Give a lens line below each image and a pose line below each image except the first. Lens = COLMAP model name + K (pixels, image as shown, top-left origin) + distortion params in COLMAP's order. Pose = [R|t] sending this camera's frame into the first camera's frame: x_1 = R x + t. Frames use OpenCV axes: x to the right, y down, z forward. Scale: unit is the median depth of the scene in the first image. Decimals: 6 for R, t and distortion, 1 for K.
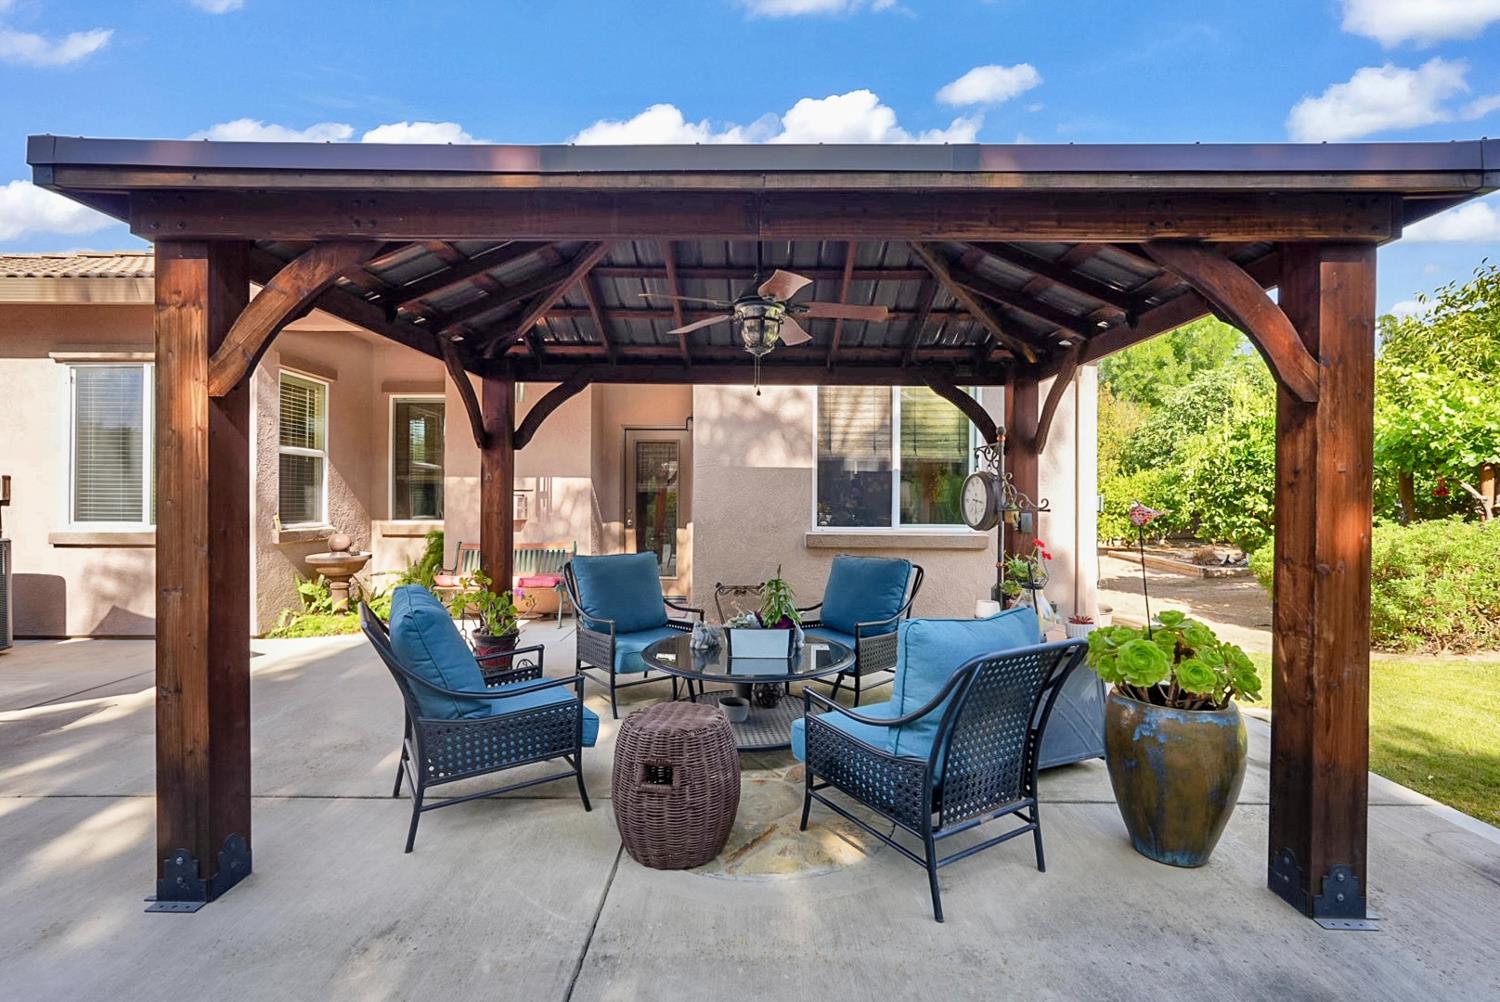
lens RADIAL K [[648.3, 0, 753.9], [0, 648.3, 498.5], [0, 0, 1]] dist [-0.018231, 0.009612]
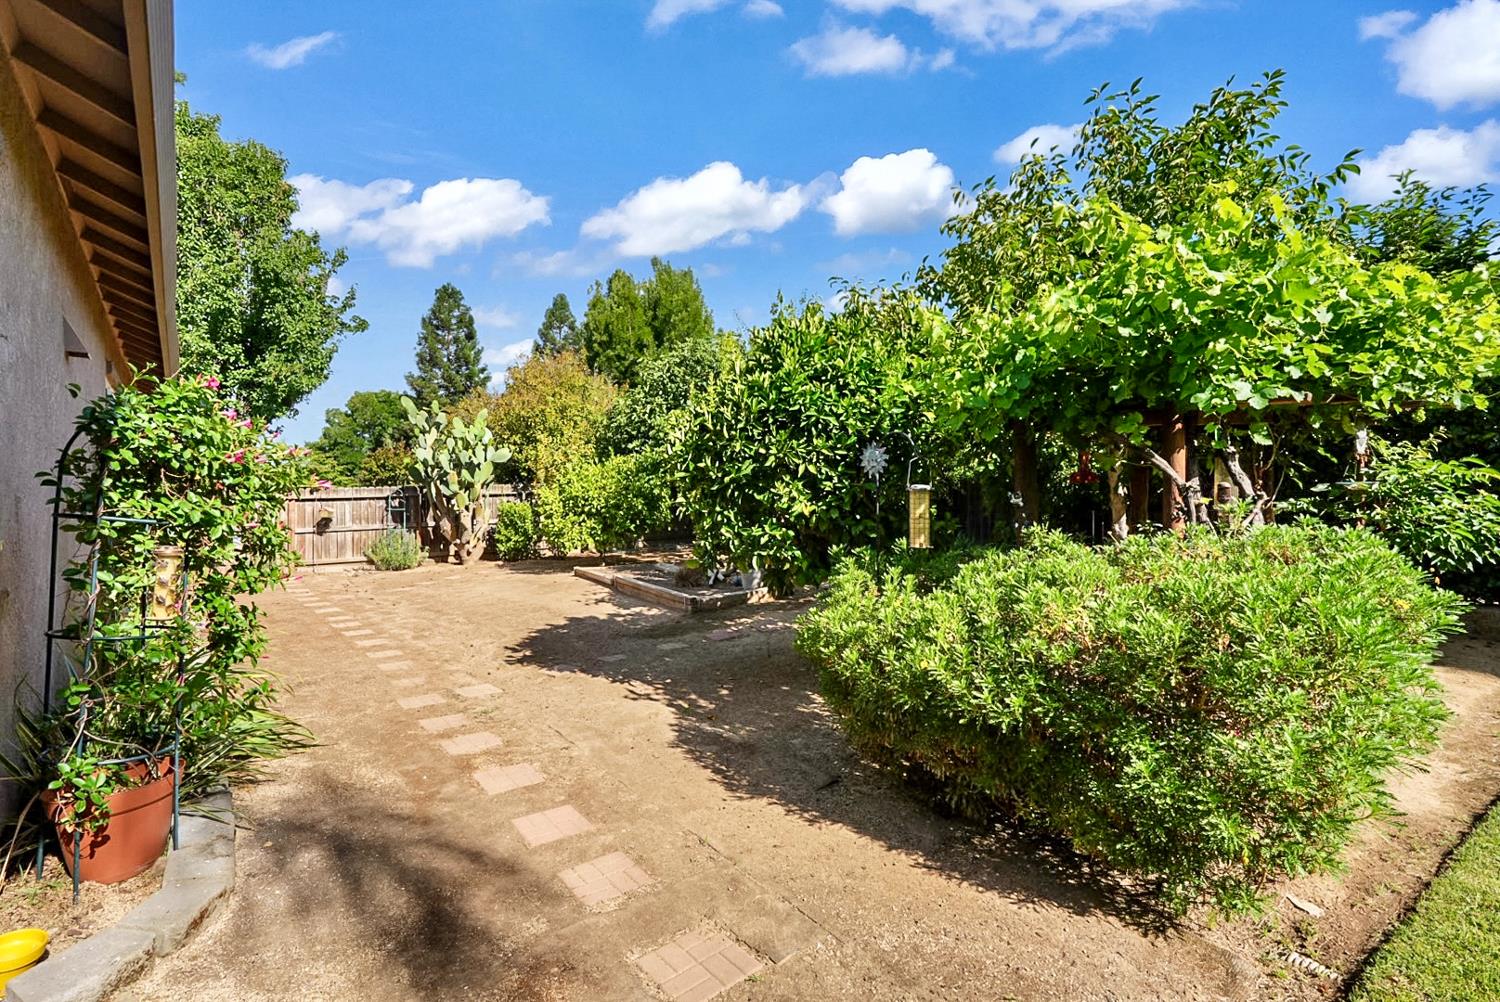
lens RADIAL K [[648.3, 0, 753.9], [0, 648.3, 498.5], [0, 0, 1]] dist [-0.018231, 0.009612]
pose [[0.745214, -0.007306, 0.666785, 0.407084], [0.002565, 0.999964, 0.008090, 0.003036], [-0.666820, -0.004319, 0.745206, 0.618119]]
